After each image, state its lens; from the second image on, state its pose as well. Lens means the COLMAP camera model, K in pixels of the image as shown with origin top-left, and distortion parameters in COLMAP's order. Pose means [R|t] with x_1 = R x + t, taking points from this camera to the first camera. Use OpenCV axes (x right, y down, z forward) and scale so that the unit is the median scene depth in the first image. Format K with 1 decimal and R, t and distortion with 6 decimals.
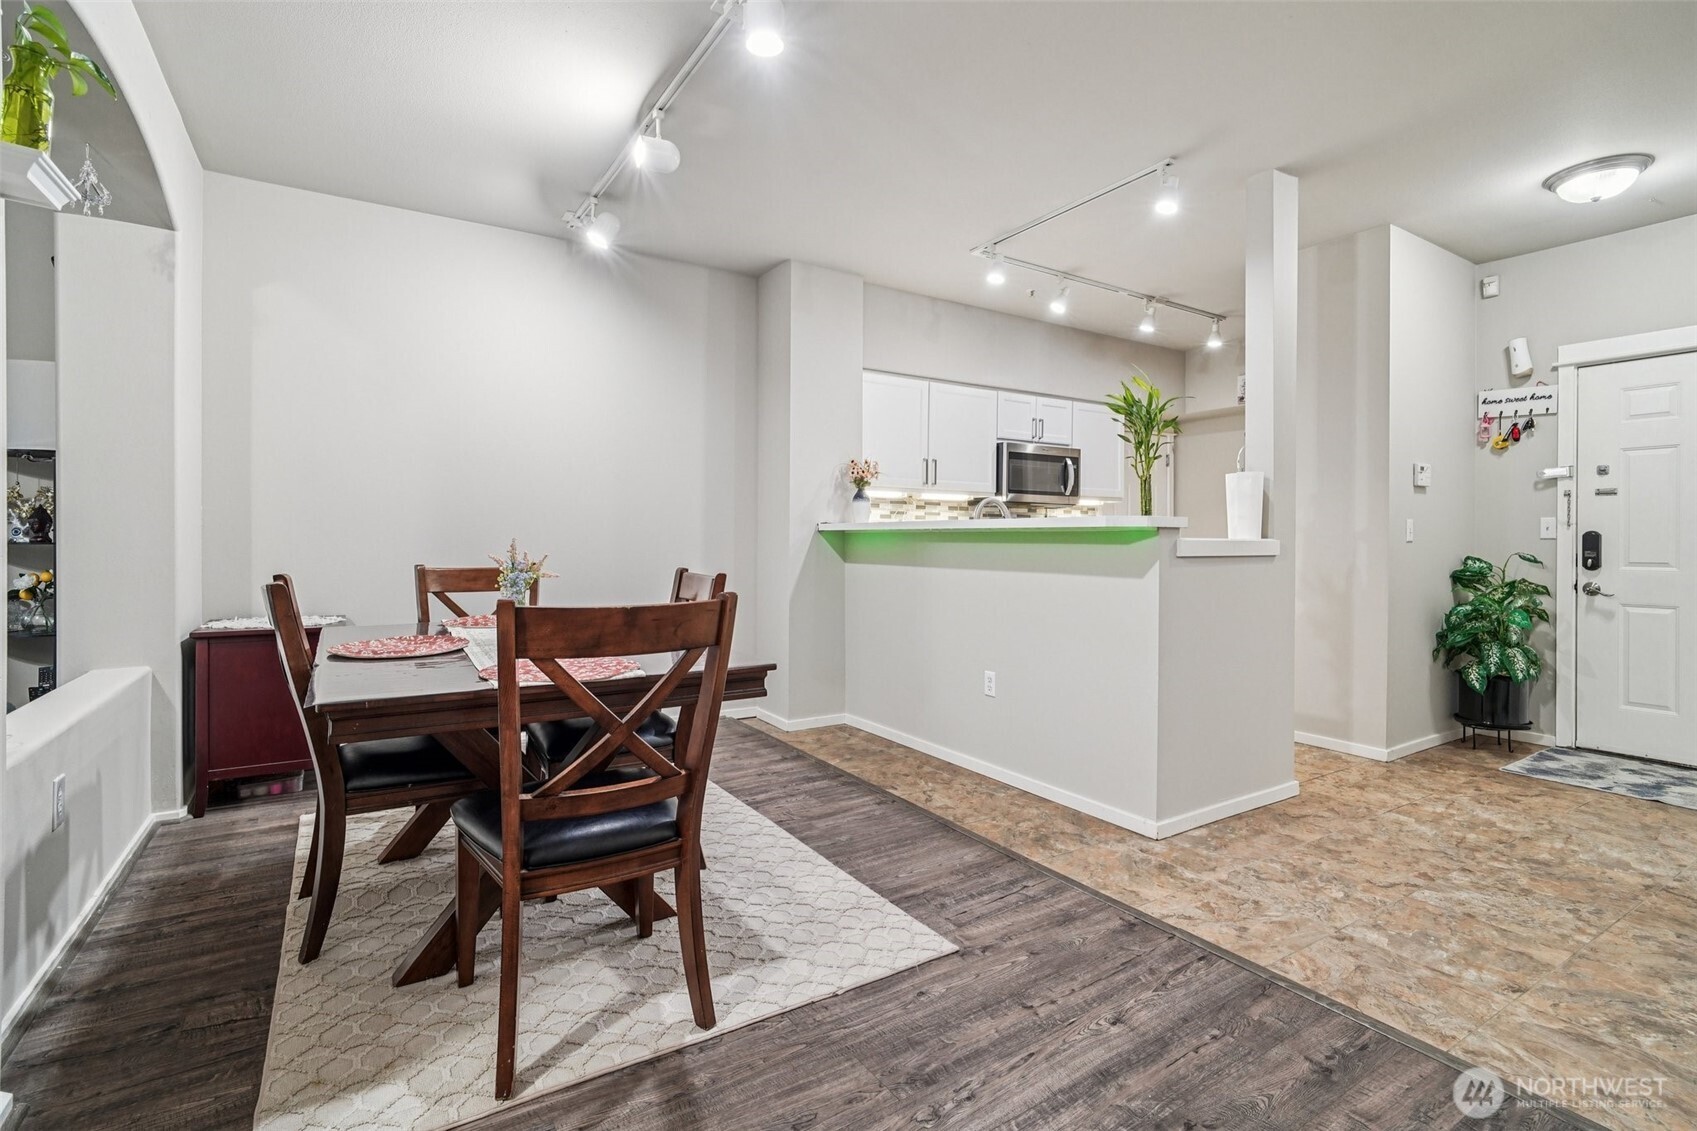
lens RADIAL K [[800.2, 0, 869.3], [0, 800.2, 547.1], [0, 0, 1]] dist [-0.016741, 0.008094]
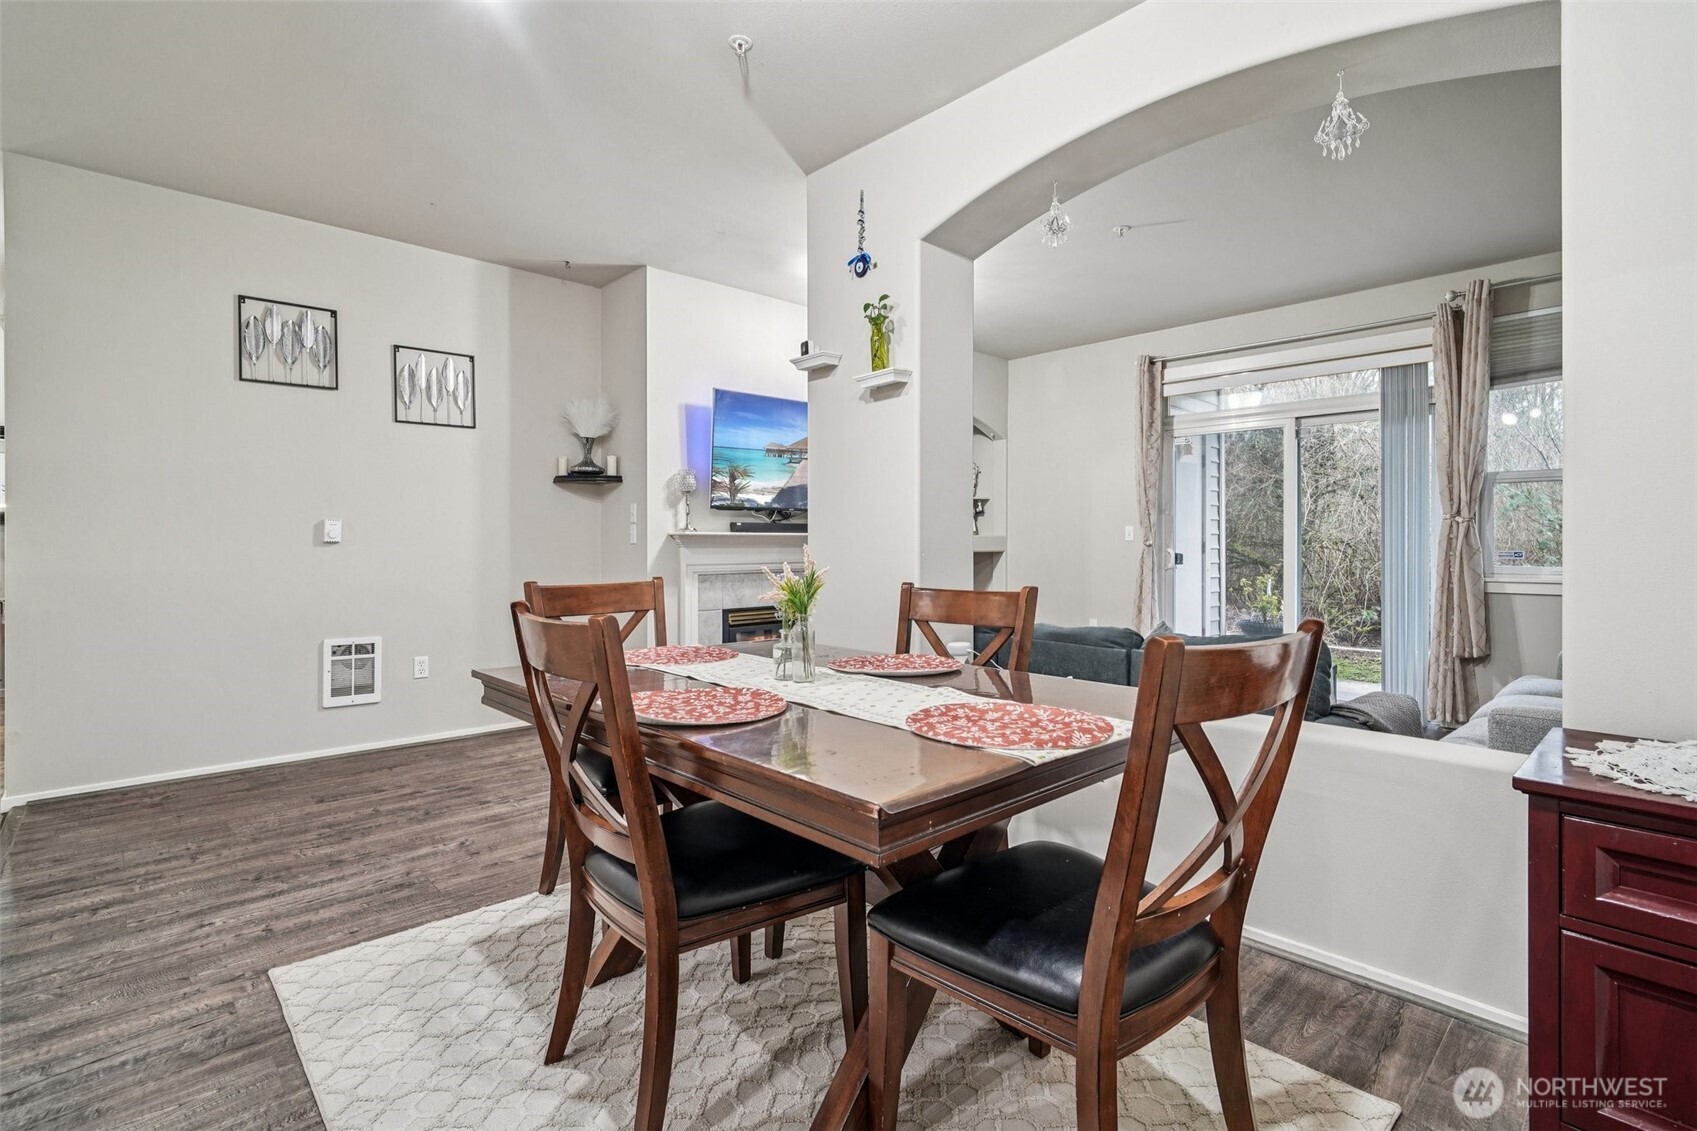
lens RADIAL K [[800.2, 0, 869.4], [0, 800.2, 556.5], [0, 0, 1]] dist [-0.016741, 0.008094]
pose [[-0.983821, -0.003111, -0.179127, -0.452799], [-0.007785, 0.999647, 0.025395, -0.028043], [0.178985, 0.026379, -0.983498, 2.181520]]
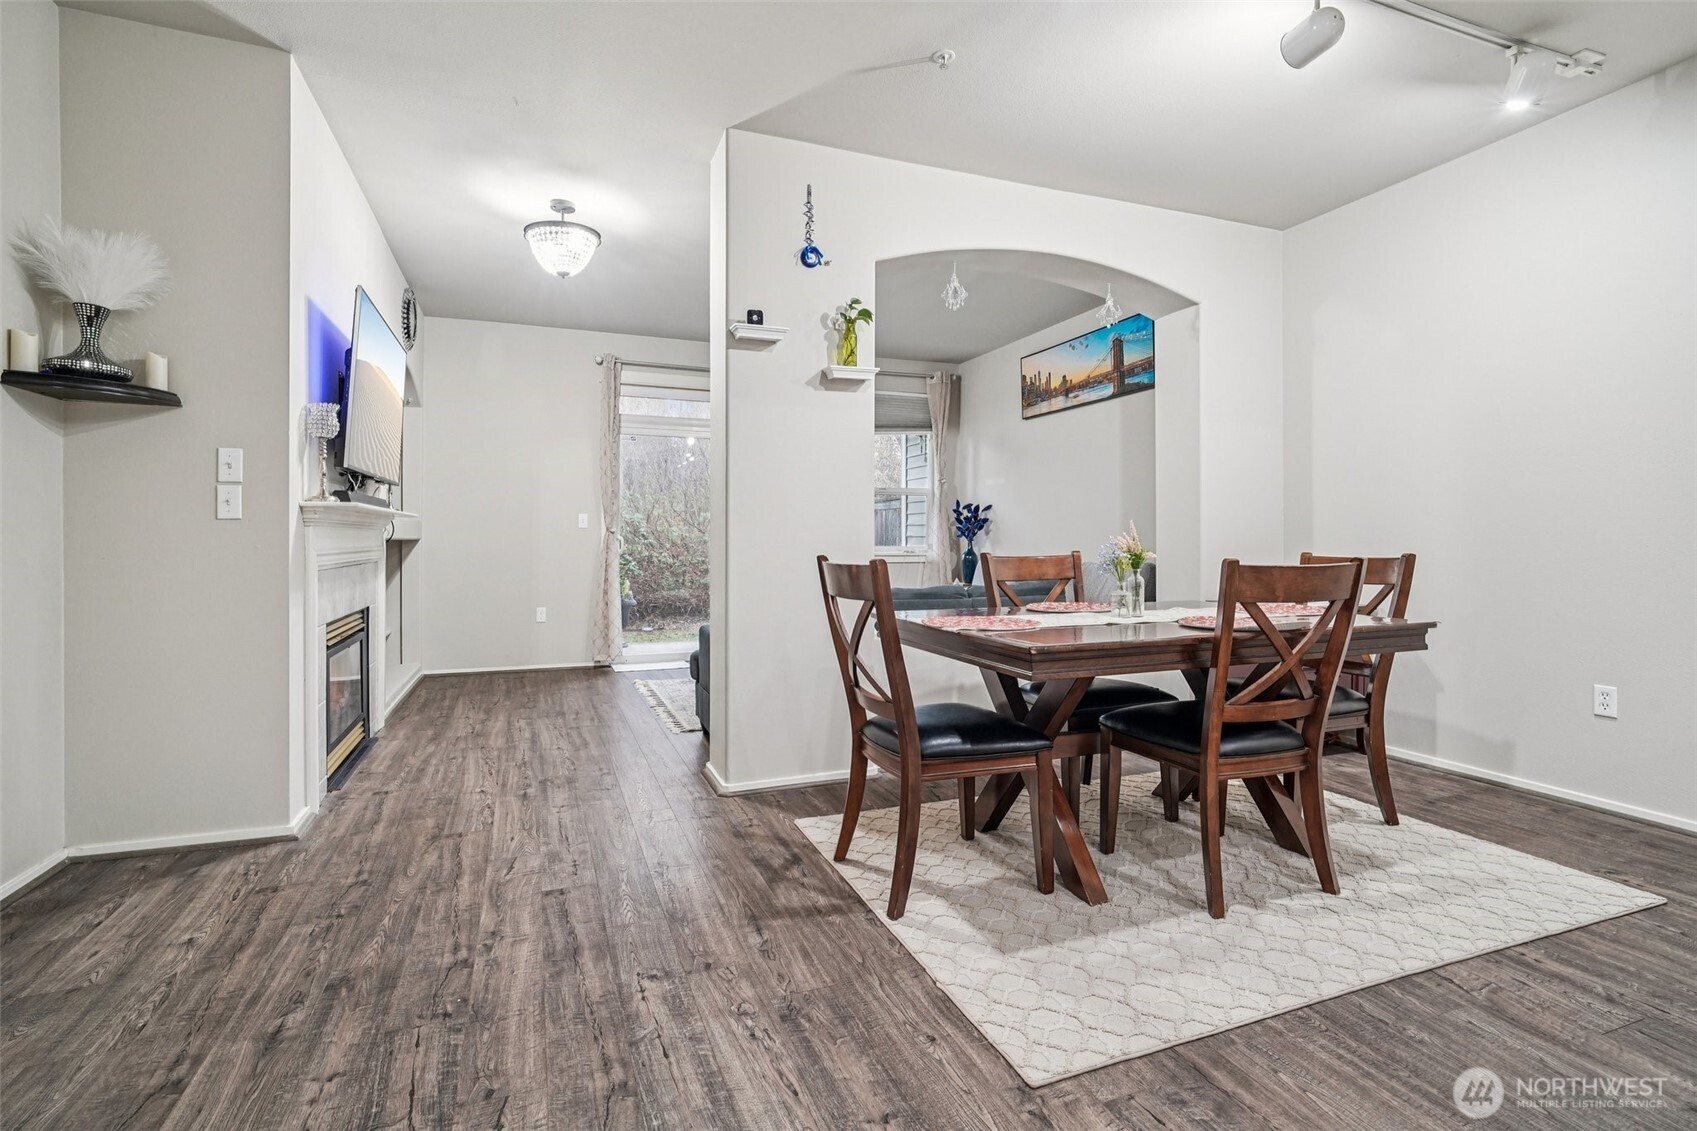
lens RADIAL K [[800.2, 0, 845.9], [0, 800.2, 552.6], [0, 0, 1]] dist [-0.016741, 0.008094]
pose [[-0.209405, 0.008810, -0.977789, 0.880314], [-0.013741, 0.999834, 0.011951, 0.027419], [0.977732, 0.015938, -0.209250, 1.037567]]
